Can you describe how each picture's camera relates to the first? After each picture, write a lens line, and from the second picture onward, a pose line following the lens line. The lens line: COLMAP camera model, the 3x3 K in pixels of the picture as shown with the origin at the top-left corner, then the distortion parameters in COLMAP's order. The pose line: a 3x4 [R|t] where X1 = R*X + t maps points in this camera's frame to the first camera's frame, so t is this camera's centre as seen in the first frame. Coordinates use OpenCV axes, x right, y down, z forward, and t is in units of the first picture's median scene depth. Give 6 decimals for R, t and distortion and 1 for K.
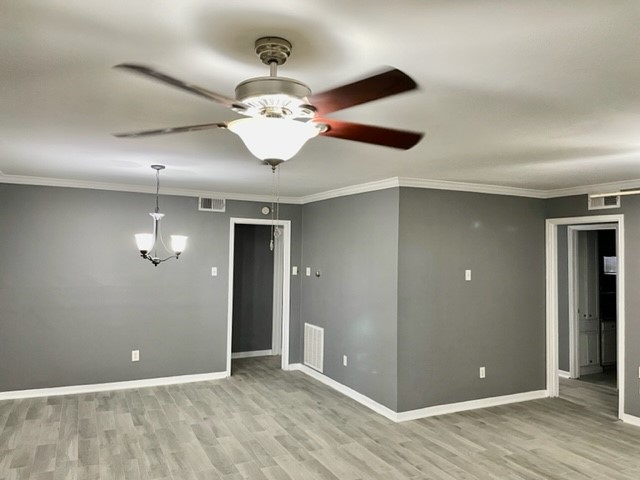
lens RADIAL K [[480.4, 0, 321.4], [0, 480.4, 242.8], [0, 0, 1]] dist [0.044155, -0.071322]
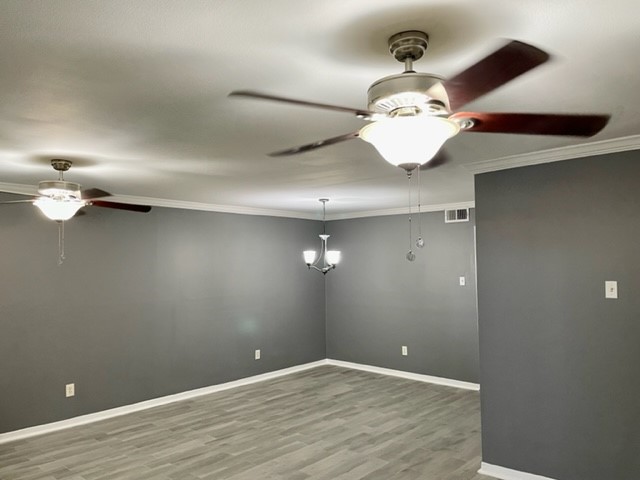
lens RADIAL K [[480.4, 0, 319.8], [0, 480.4, 237.0], [0, 0, 1]] dist [0.044155, -0.071322]
pose [[0.397854, -0.059621, -0.915509, 0.857401], [0.035609, 0.998138, -0.049527, 0.009181], [0.916757, -0.012896, 0.399236, 0.460455]]
